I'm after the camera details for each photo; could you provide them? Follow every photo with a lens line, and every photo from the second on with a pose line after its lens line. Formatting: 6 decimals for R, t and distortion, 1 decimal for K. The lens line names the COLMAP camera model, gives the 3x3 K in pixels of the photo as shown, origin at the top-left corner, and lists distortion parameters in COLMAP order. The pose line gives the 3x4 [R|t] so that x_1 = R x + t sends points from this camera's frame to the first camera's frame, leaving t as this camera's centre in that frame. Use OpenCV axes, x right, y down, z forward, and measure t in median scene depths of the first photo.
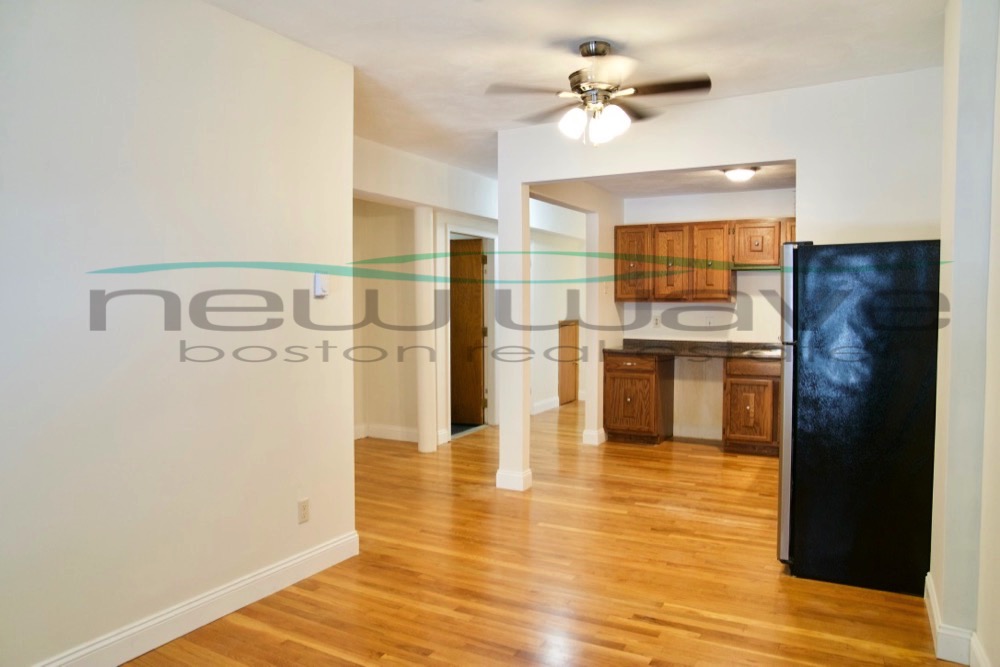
lens RADIAL K [[696.4, 0, 502.4], [0, 696.4, 329.4], [0, 0, 1]] dist [-0.059731, 0.029862]
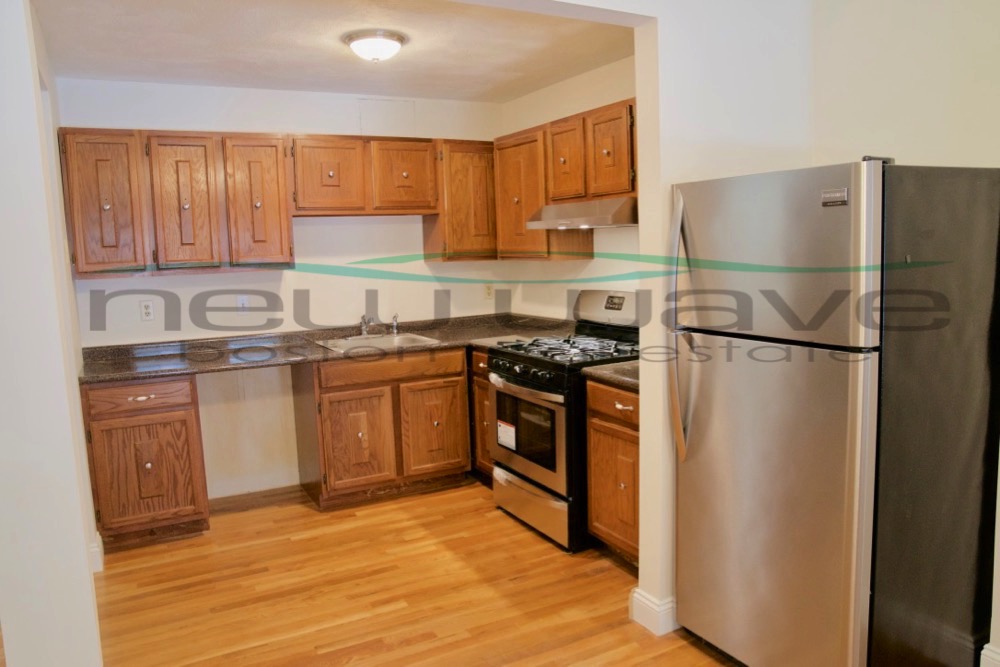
lens RADIAL K [[733.1, 0, 504.0], [0, 733.1, 331.5], [0, 0, 1]] dist [-0.086347, 0.019006]
pose [[0.554930, -0.118670, 0.823390, -0.111398], [0.066739, 0.992934, 0.098126, -0.037715], [-0.829216, 0.000499, 0.558928, 0.523230]]
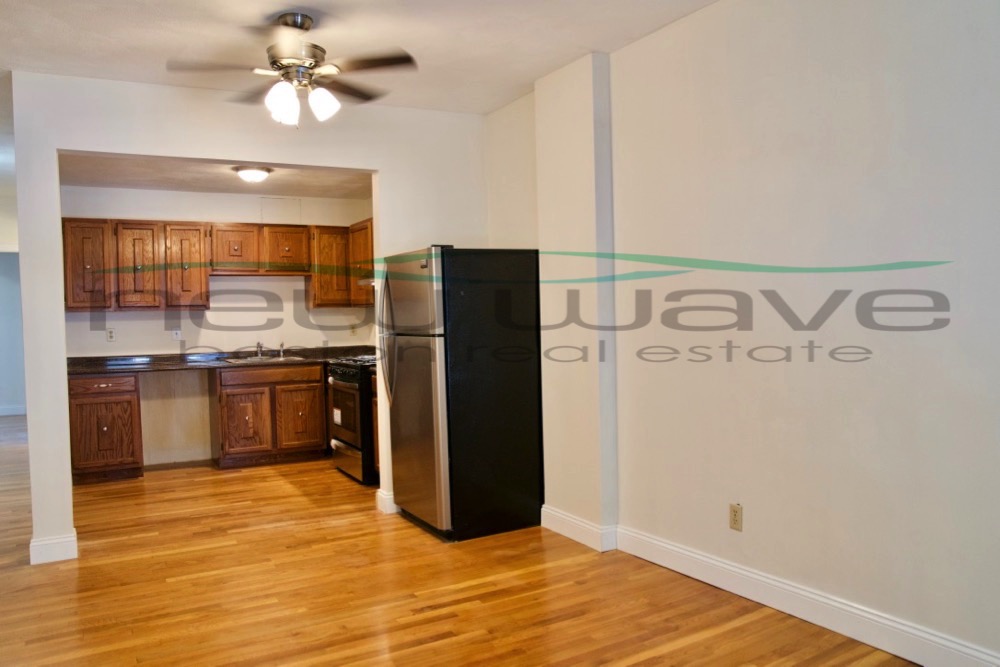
lens RADIAL K [[733.1, 0, 500.6], [0, 733.1, 333.9], [0, 0, 1]] dist [-0.086347, 0.019006]
pose [[0.540836, -0.038585, 0.840243, -0.298906], [0.056092, 0.998378, 0.009743, 0.006588], [-0.839256, 0.041862, 0.542123, 0.154677]]
